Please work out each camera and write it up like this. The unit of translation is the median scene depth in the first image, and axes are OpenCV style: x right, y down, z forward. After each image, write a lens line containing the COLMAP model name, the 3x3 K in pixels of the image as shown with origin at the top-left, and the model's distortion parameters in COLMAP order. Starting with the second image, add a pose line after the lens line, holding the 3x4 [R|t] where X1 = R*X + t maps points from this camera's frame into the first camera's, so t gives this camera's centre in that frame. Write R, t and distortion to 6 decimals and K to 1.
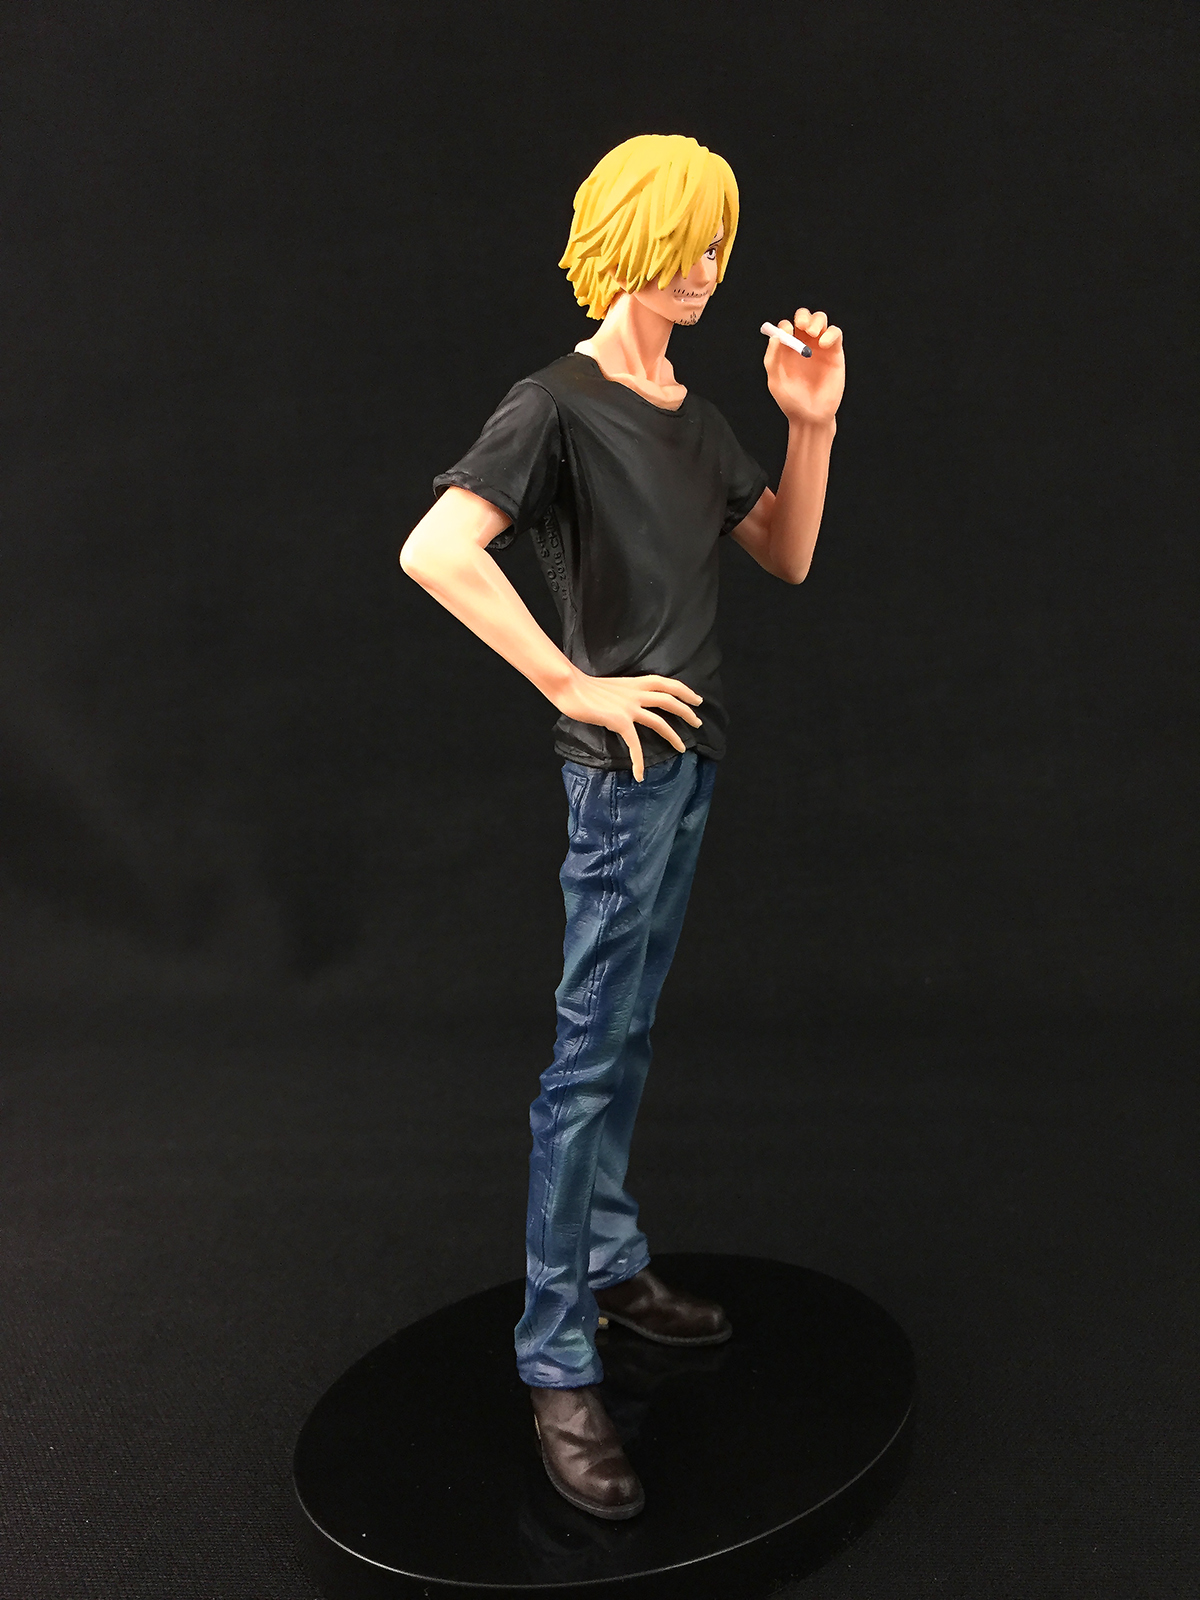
lens RADIAL K [[1377.5, 0, 596.9], [0, 1377.5, 796.4], [0, 0, 1]] dist [0.009058, -0.015361]
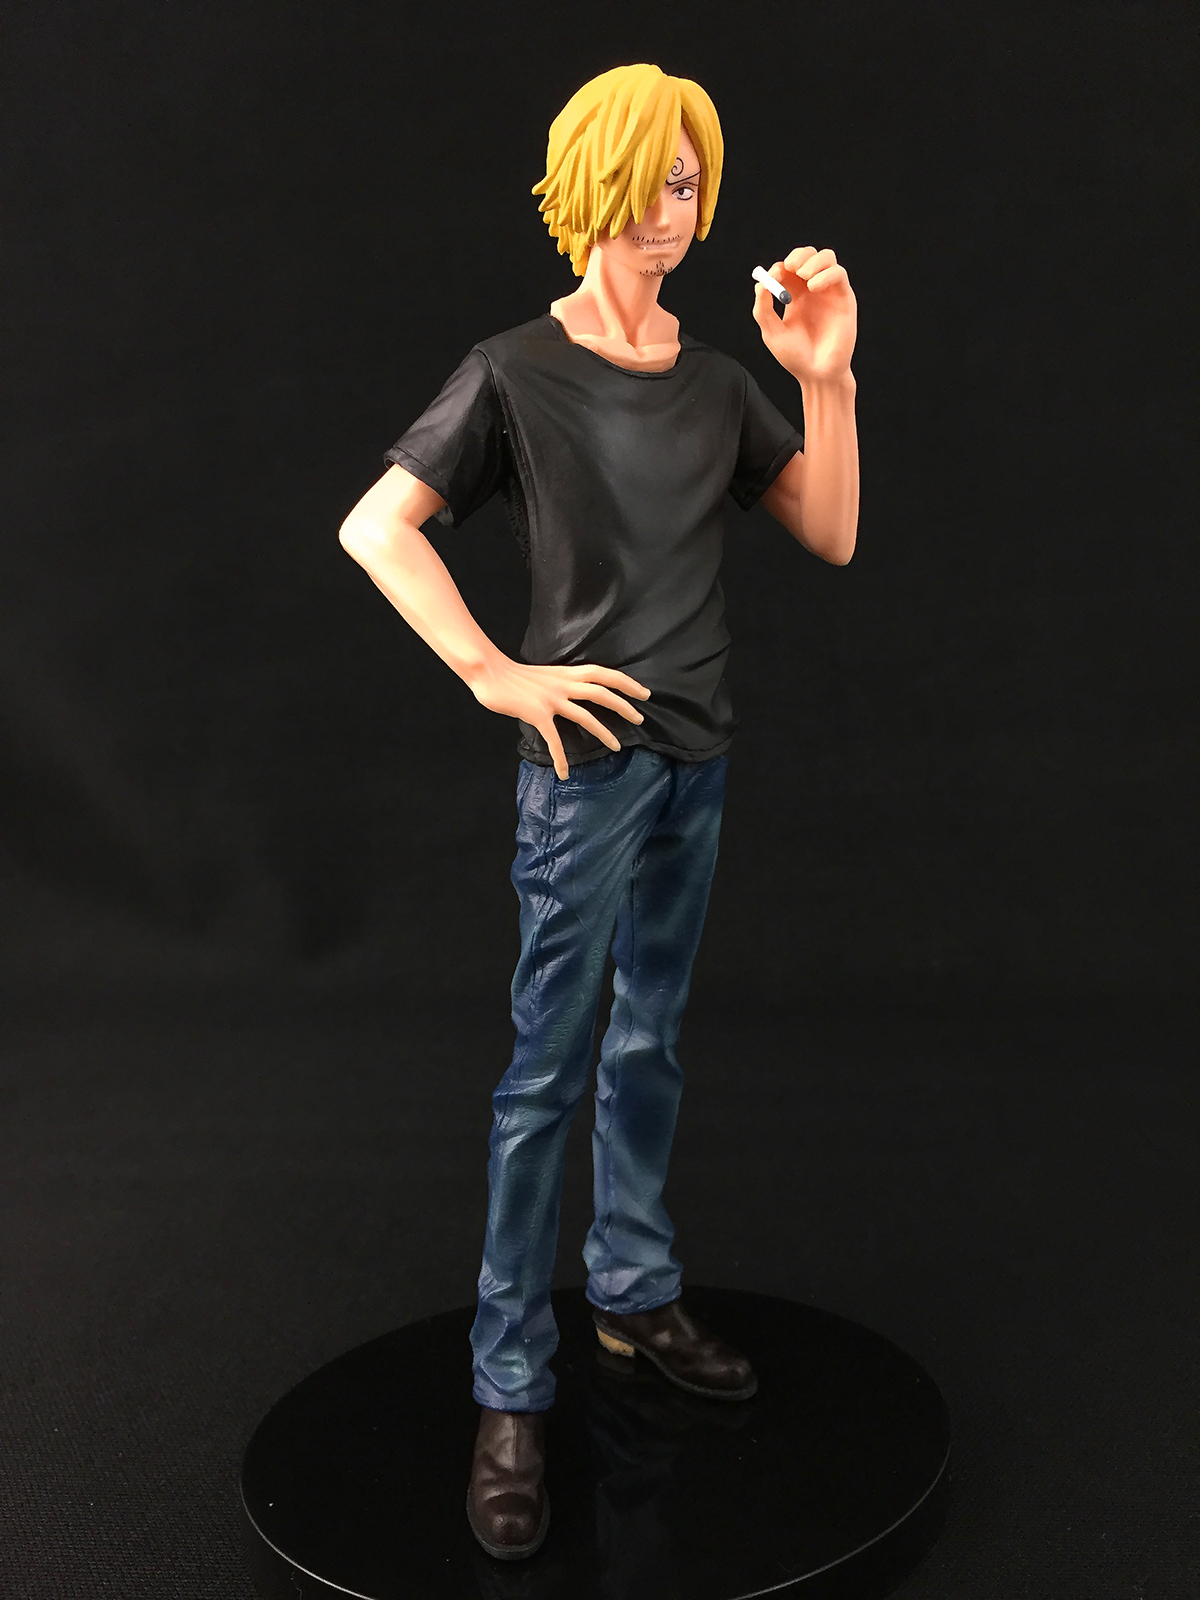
lens RADIAL K [[1377.5, 0, 598.8], [0, 1377.5, 804.3], [0, 0, 1]] dist [0.009058, -0.015361]
pose [[0.931322, 0.063614, -0.358598, 0.365911], [-0.056685, 0.997947, 0.029815, -0.021835], [0.359758, -0.007440, 0.933016, 0.140052]]
